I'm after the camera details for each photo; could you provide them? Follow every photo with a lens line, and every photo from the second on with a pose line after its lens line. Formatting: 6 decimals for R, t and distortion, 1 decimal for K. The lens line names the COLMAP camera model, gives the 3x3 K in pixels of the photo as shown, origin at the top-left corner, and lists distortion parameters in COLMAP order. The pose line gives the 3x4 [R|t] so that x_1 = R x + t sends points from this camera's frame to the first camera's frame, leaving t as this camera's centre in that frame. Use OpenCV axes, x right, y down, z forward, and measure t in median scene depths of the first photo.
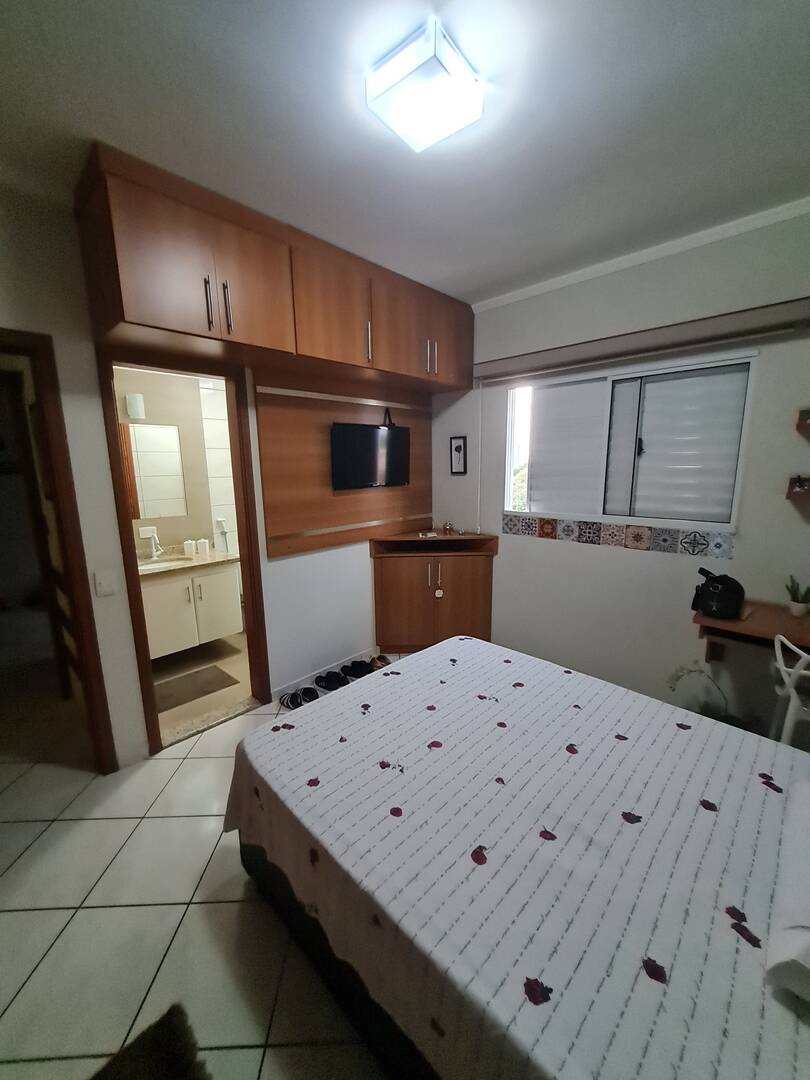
lens RADIAL K [[423.8, 0, 406.5], [0, 423.8, 542.0], [0, 0, 1]] dist [-0.000734, -0.000555]
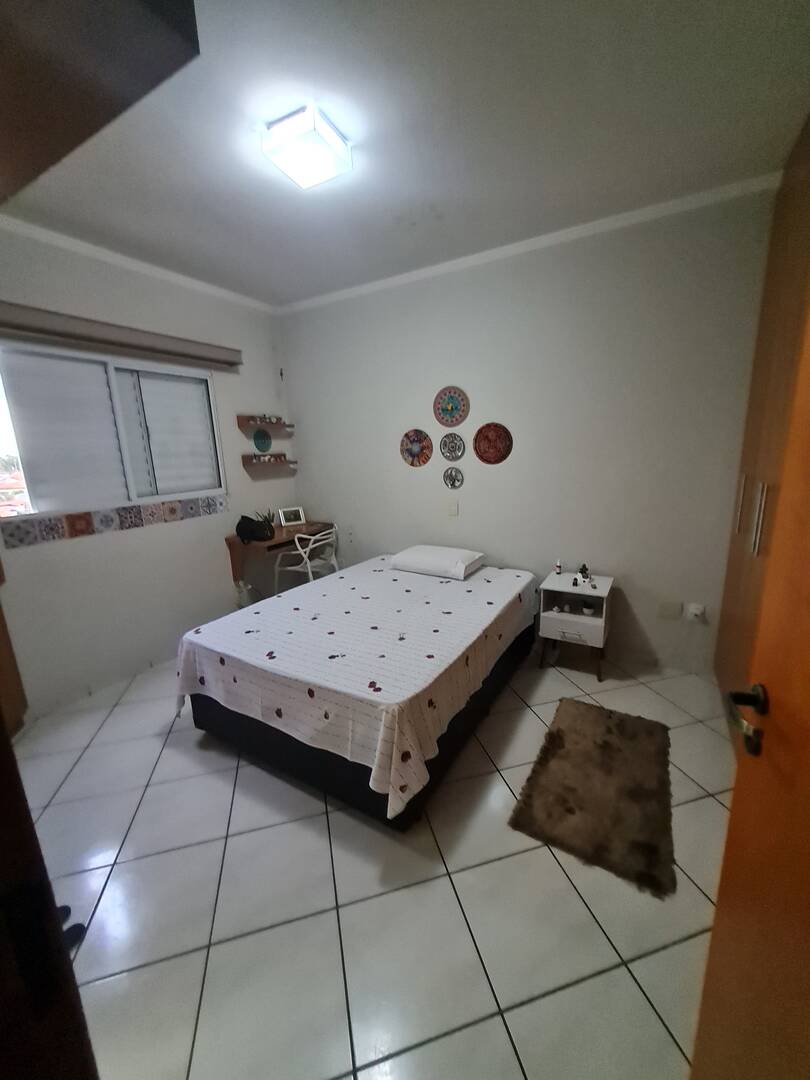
lens RADIAL K [[424.6, 0, 403.2], [0, 424.6, 540.7], [0, 0, 1]] dist [0.003223, -0.000099]
pose [[-0.223511, -0.191599, 0.955684, -0.831048], [0.213705, 0.946999, 0.239839, -0.088667], [-0.950985, 0.257841, -0.170719, 0.689760]]
